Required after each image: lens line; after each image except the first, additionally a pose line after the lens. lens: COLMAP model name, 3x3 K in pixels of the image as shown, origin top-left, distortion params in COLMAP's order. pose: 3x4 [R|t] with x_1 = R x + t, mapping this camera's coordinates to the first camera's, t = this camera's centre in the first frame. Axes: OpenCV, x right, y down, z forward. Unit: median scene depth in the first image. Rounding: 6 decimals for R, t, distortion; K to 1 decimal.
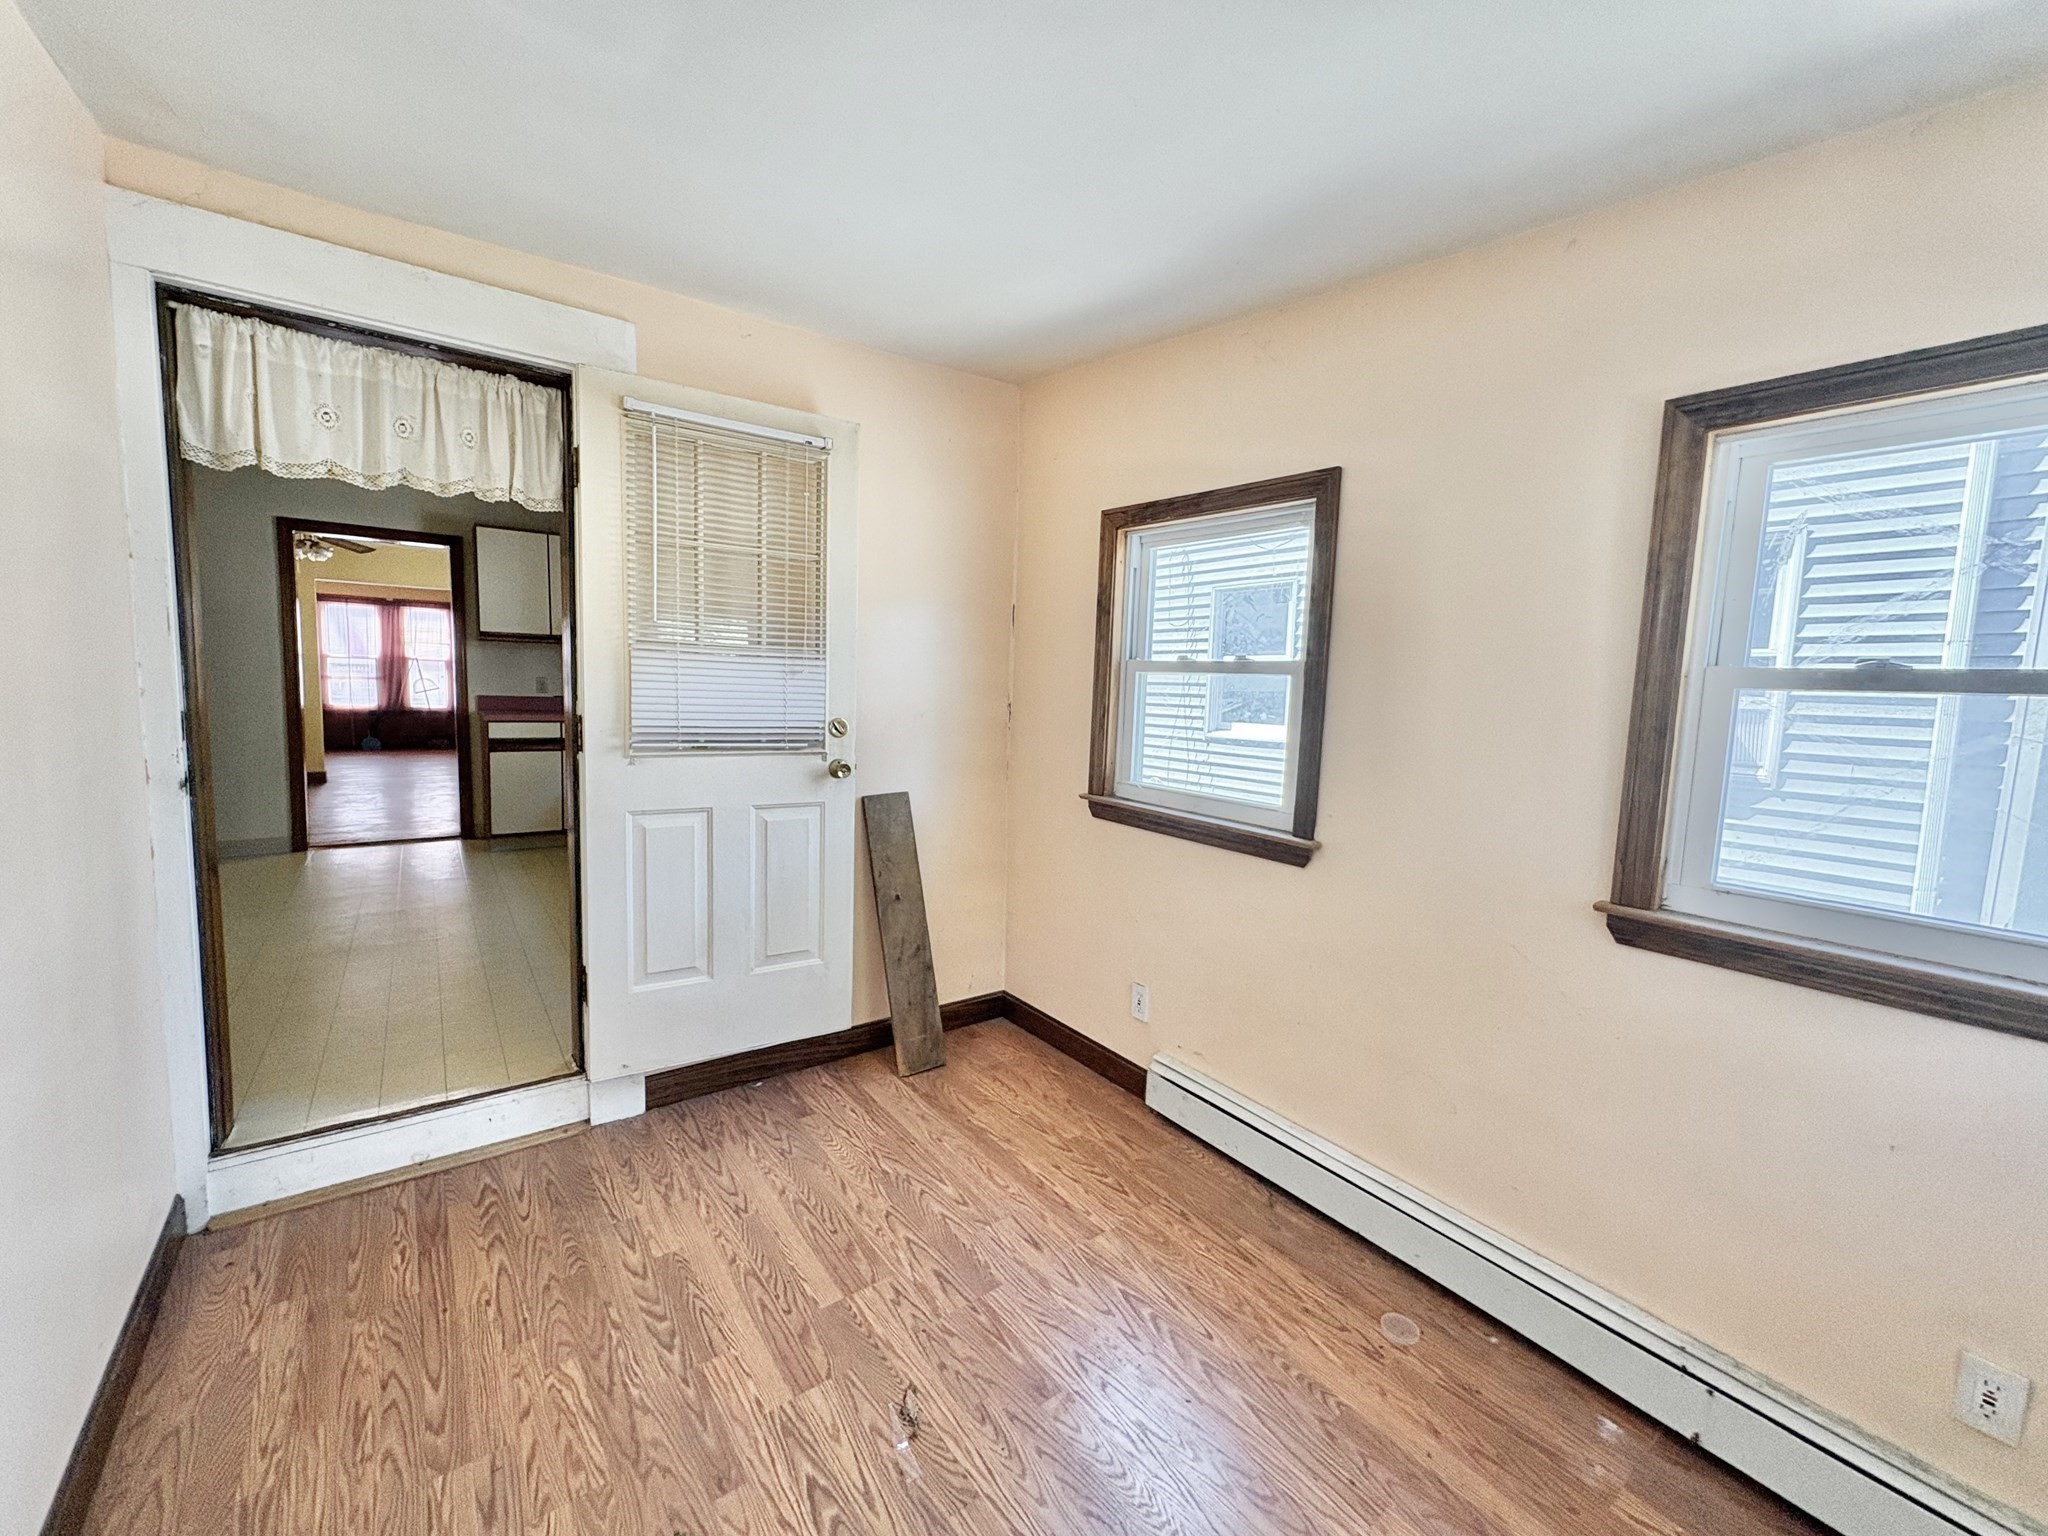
lens RADIAL K [[818.6, 0, 1019.6], [0, 818.6, 754.9], [0, 0, 1]] dist [-0.000493, -0.000081]
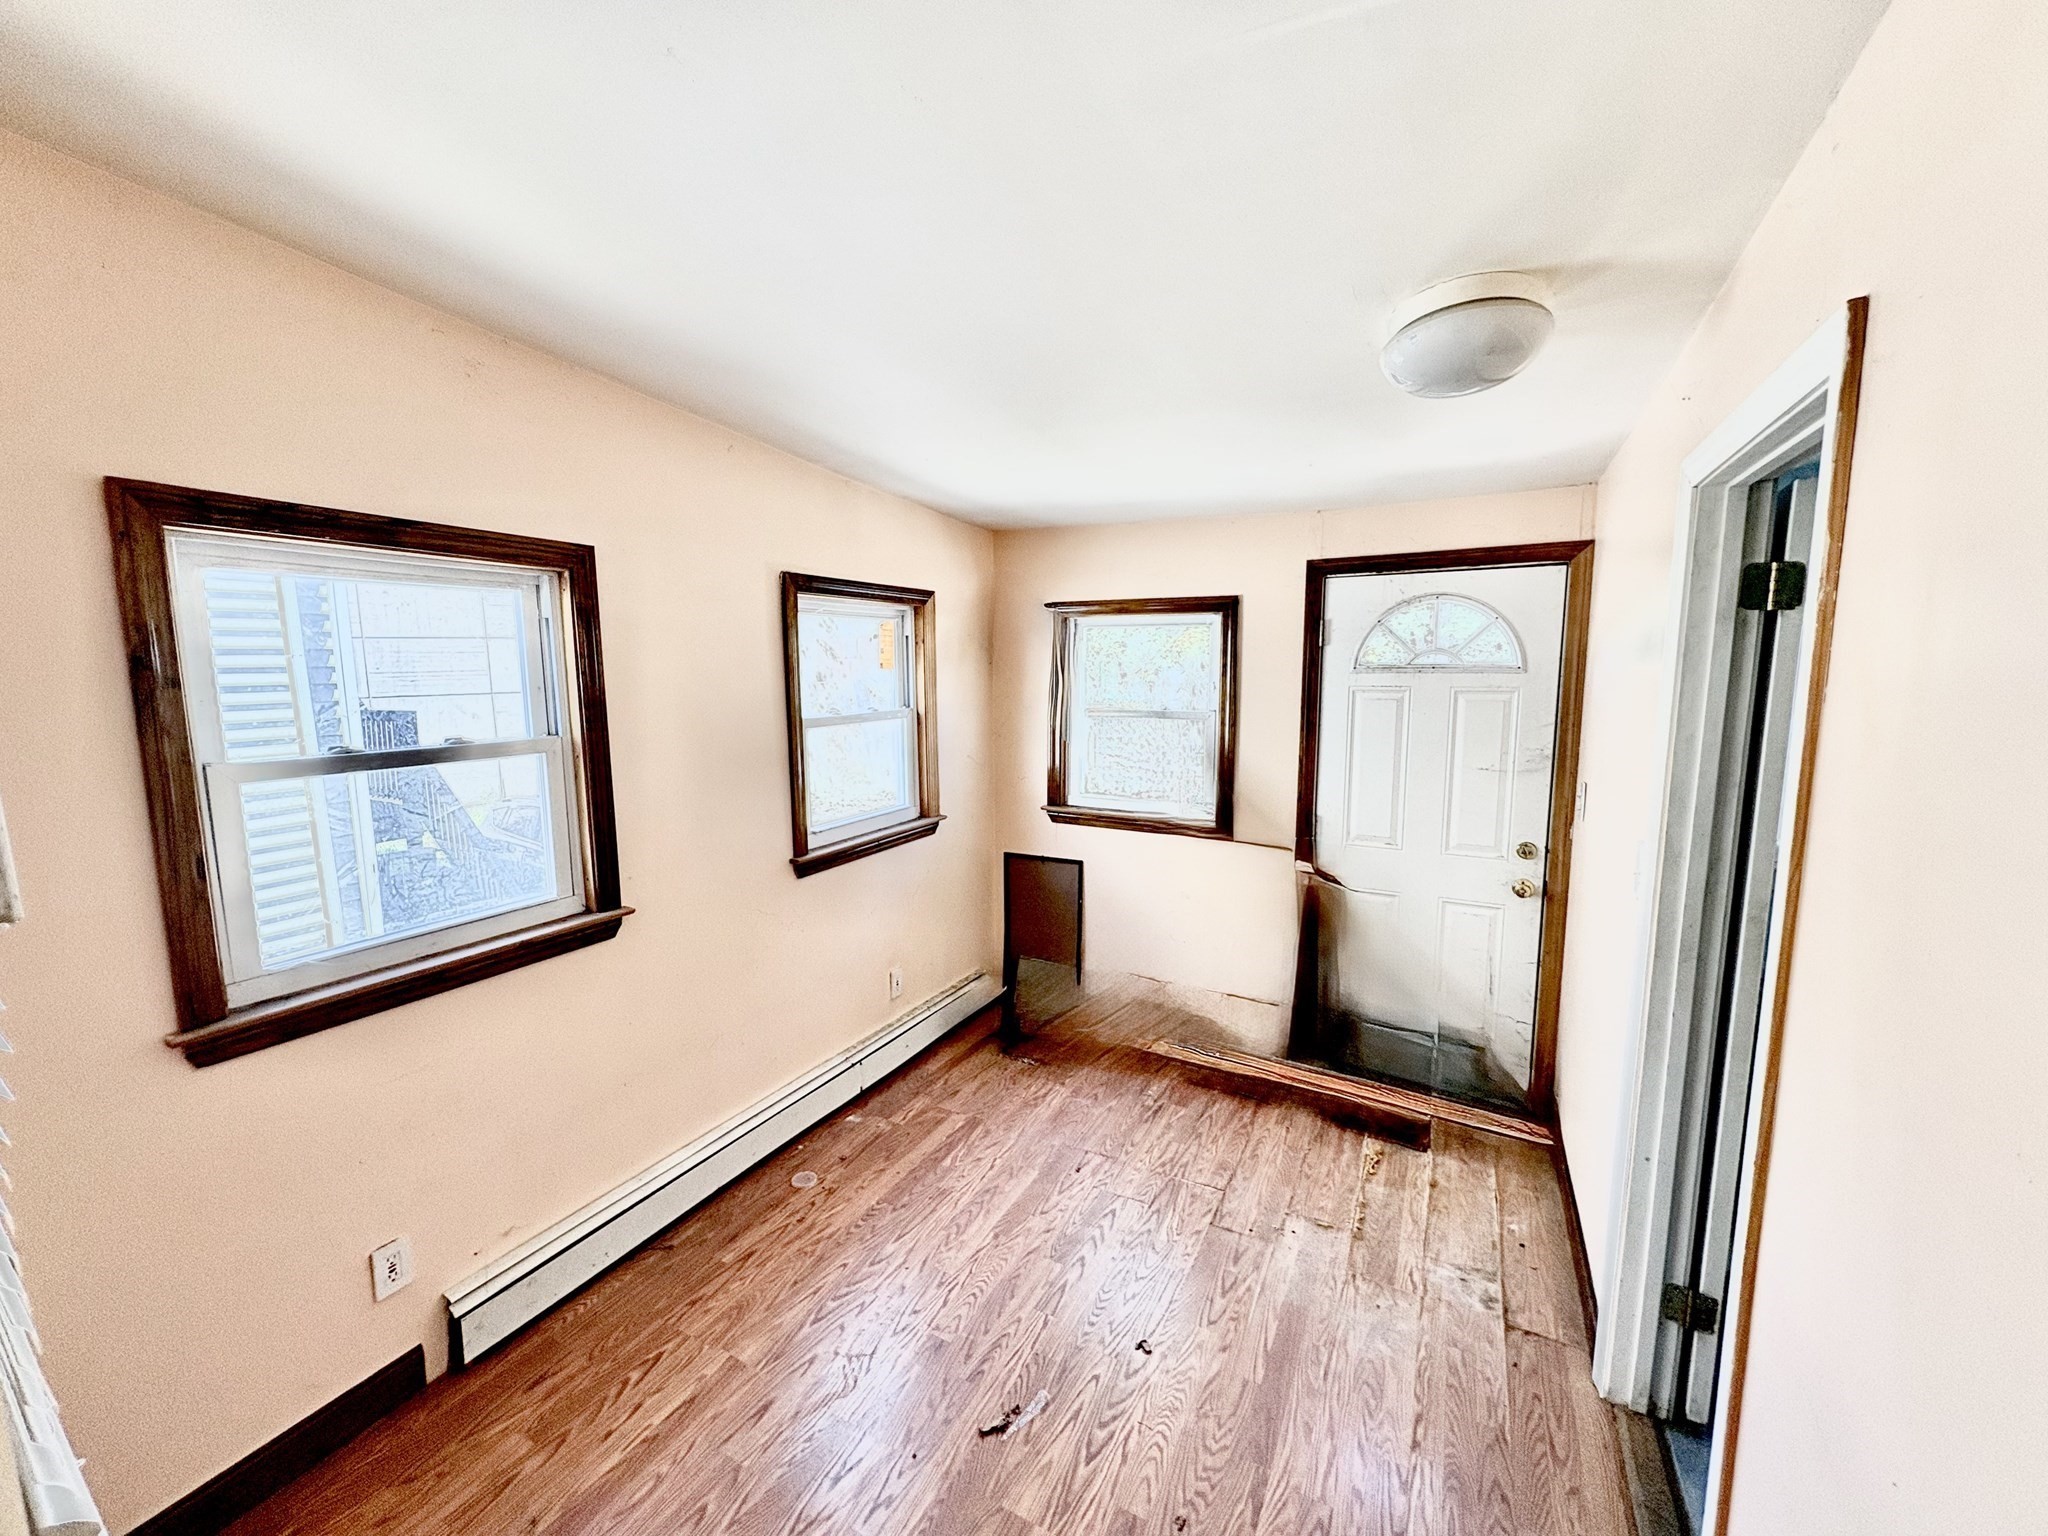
lens RADIAL K [[818.6, 0, 1025.5], [0, 818.6, 760.5], [0, 0, 1]] dist [-0.000493, -0.000081]
pose [[-0.419012, -0.140419, 0.897057, -0.985922], [0.075375, 0.979180, 0.188481, -0.304537], [-0.904847, 0.146591, -0.399704, 1.210480]]
